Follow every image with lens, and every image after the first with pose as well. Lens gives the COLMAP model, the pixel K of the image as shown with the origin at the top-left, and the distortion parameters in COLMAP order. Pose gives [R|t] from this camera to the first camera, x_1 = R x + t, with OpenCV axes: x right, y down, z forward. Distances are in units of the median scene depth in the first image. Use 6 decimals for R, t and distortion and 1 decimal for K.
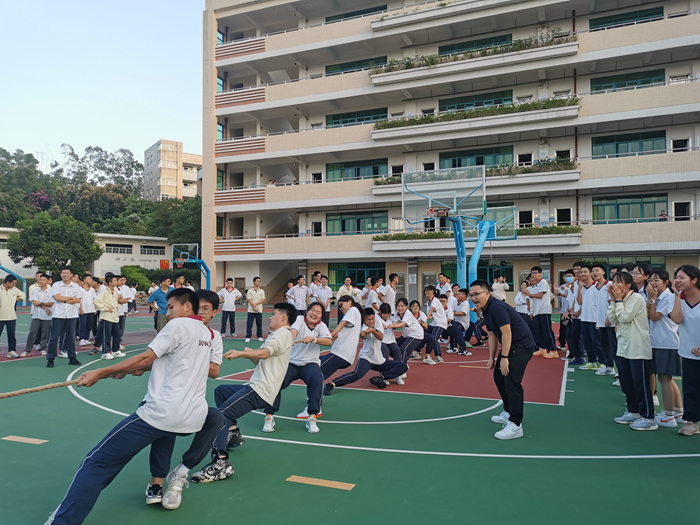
lens RADIAL K [[542.0, 0, 347.3], [0, 542.0, 261.8], [0, 0, 1]] dist [0.028720, -0.028593]
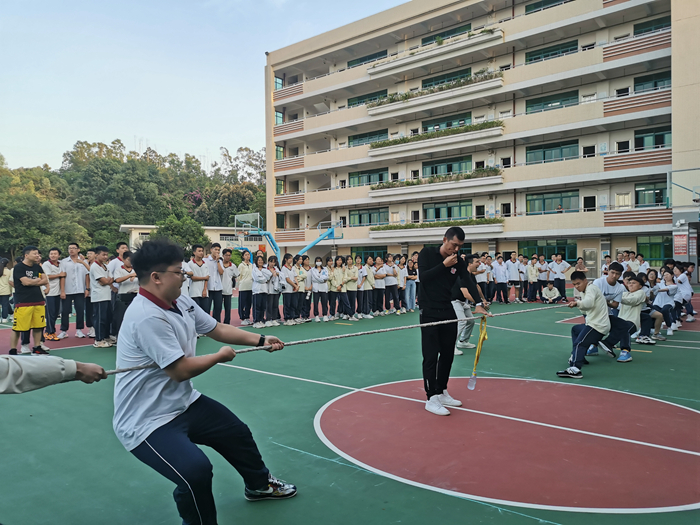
lens RADIAL K [[542.0, 0, 348.1], [0, 542.0, 259.6], [0, 0, 1]] dist [0.028720, -0.028593]
pose [[0.958016, -0.007984, -0.286604, 0.369202], [0.018745, 0.999218, 0.034823, -0.014394], [0.286102, -0.038733, 0.957416, -0.316474]]
